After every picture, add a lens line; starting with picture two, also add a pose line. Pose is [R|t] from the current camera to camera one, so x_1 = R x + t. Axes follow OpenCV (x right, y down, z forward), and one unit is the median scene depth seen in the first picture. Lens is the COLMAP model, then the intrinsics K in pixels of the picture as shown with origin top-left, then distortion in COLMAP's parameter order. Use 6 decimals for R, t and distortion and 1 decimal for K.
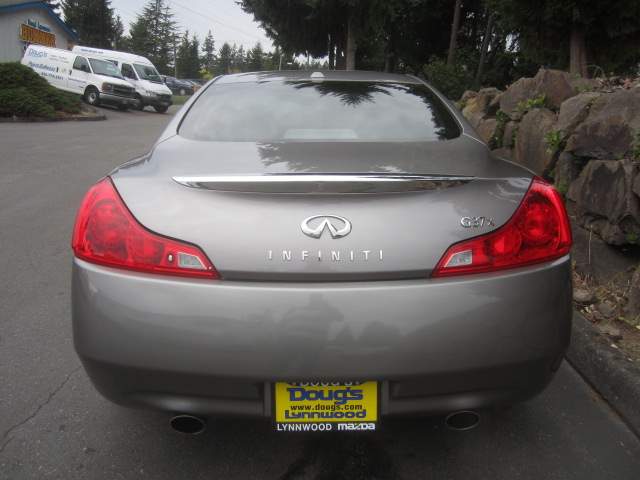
lens RADIAL K [[519.6, 0, 319.9], [0, 519.6, 239.3], [0, 0, 1]] dist [-0.069575, 0.013424]
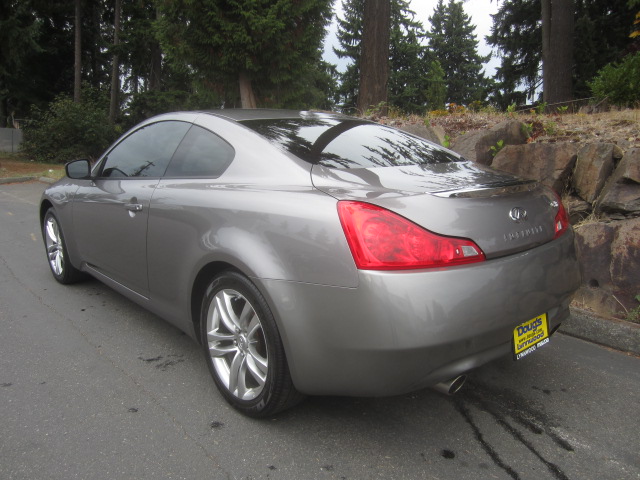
lens RADIAL K [[519.6, 0, 321.5], [0, 519.6, 237.2], [0, 0, 1]] dist [-0.069575, 0.013424]
pose [[0.760747, -0.126387, 0.636624, -0.162250], [0.173363, 0.984789, -0.011656, -0.005108], [-0.625467, 0.119234, 0.771086, 0.023499]]
